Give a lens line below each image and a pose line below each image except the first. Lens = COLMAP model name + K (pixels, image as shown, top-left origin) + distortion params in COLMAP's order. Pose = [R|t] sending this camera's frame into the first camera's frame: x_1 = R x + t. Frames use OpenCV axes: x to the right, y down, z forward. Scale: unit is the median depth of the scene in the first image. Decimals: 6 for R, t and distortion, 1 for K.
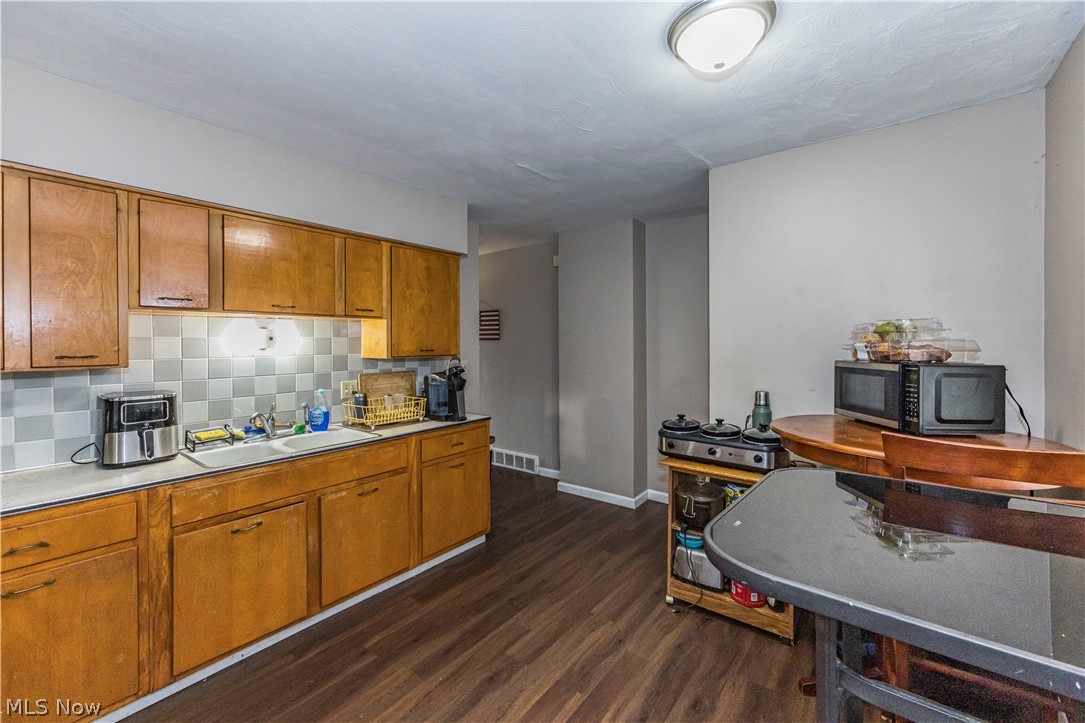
lens RADIAL K [[451.1, 0, 542.9], [0, 451.1, 366.7], [0, 0, 1]] dist [-0.000090, 0.000057]
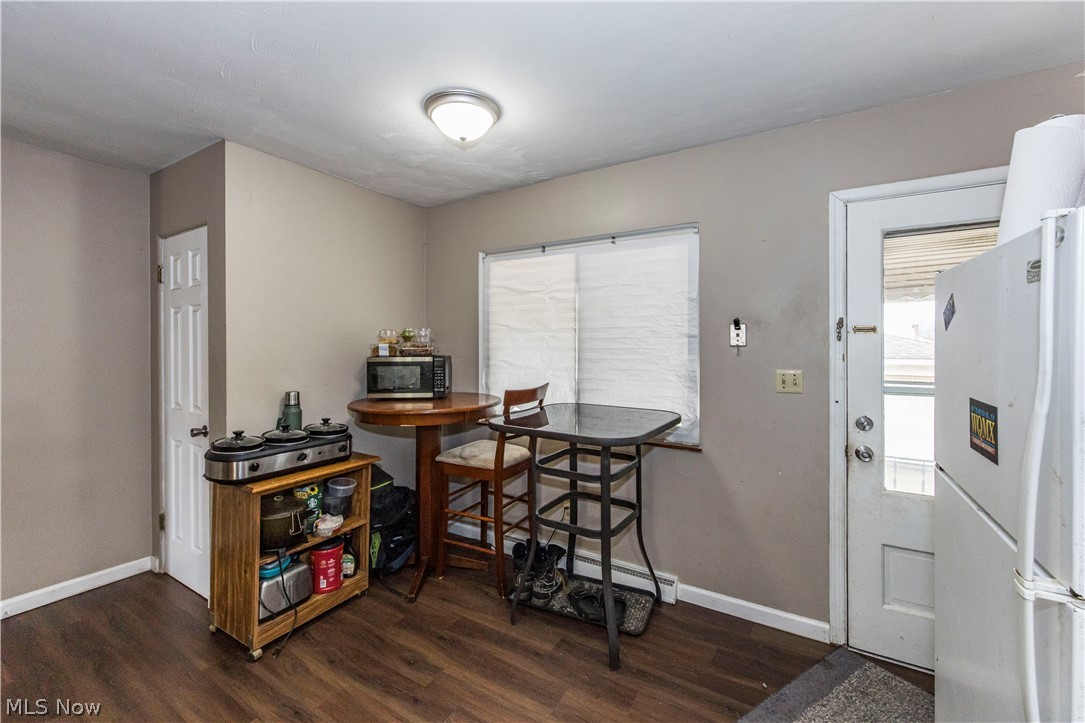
lens RADIAL K [[435.4, 0, 541.3], [0, 435.4, 362.5], [0, 0, 1]] dist [-0.001586, 0.000001]
pose [[-0.110386, -0.042326, 0.992987, -0.590562], [0.056903, 0.997185, 0.048831, -0.028696], [-0.992259, 0.061894, -0.107666, 0.579547]]
